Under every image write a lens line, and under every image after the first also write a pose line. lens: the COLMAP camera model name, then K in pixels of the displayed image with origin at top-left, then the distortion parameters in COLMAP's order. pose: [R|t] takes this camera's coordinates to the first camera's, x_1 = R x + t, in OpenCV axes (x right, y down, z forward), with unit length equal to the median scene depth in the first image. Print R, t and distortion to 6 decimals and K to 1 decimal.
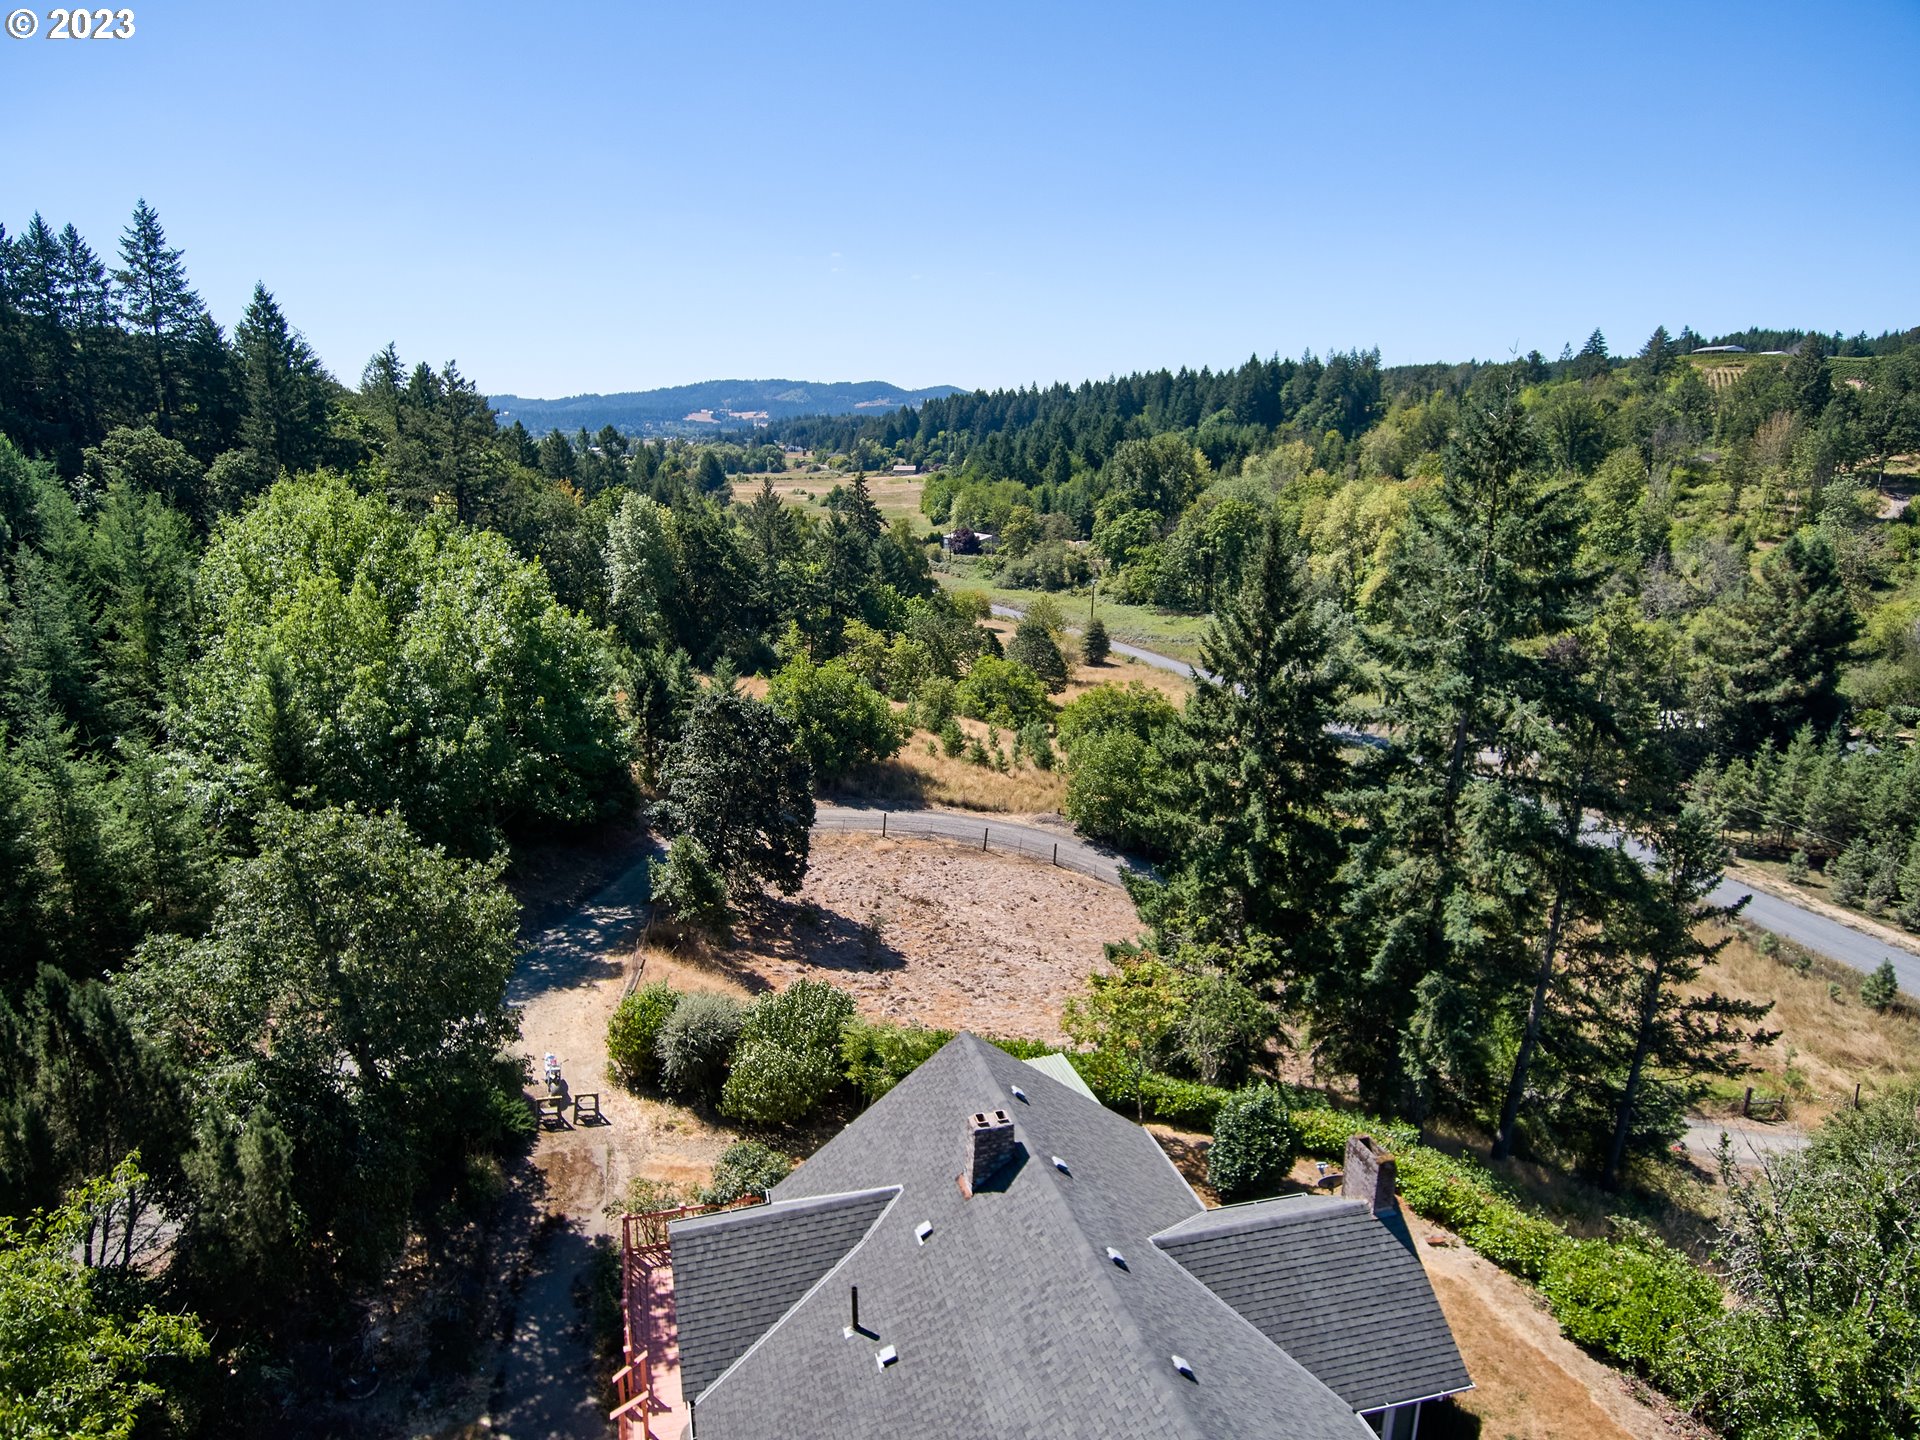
lens RADIAL K [[1207.5, 0, 960.0], [0, 1207.5, 720.0], [0, 0, 1]] dist [0.000806, 0.000270]
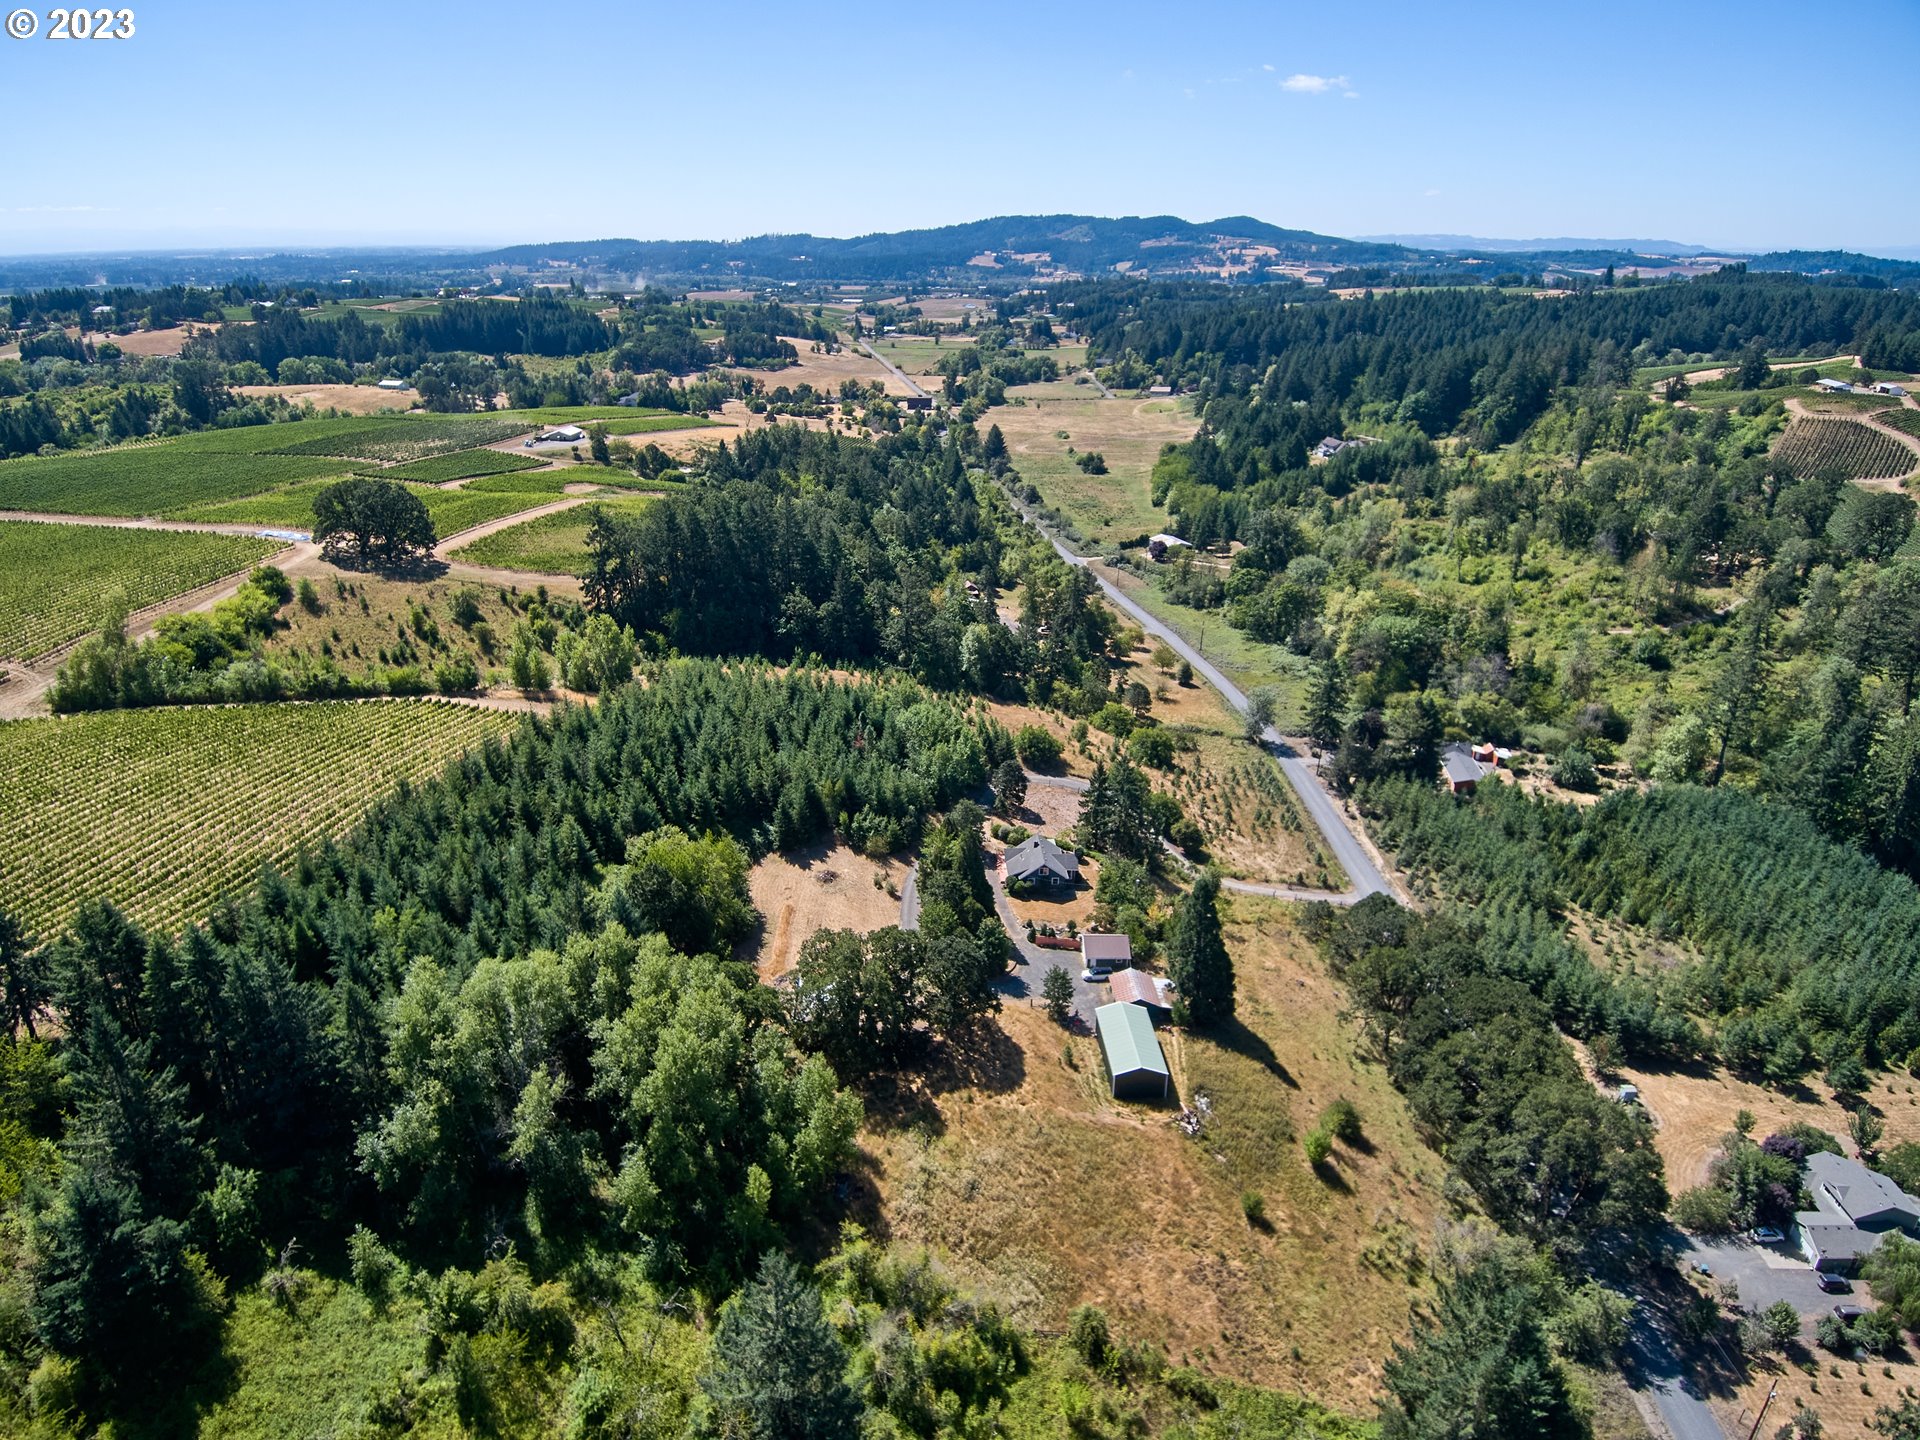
lens RADIAL K [[1207.5, 0, 960.0], [0, 1207.5, 720.0], [0, 0, 1]] dist [0.000806, 0.000270]
pose [[0.975123, 0.095107, -0.200225, 0.033281], [-0.068823, 0.988537, 0.134379, -0.049547], [0.210710, -0.117256, 0.970491, -0.220455]]
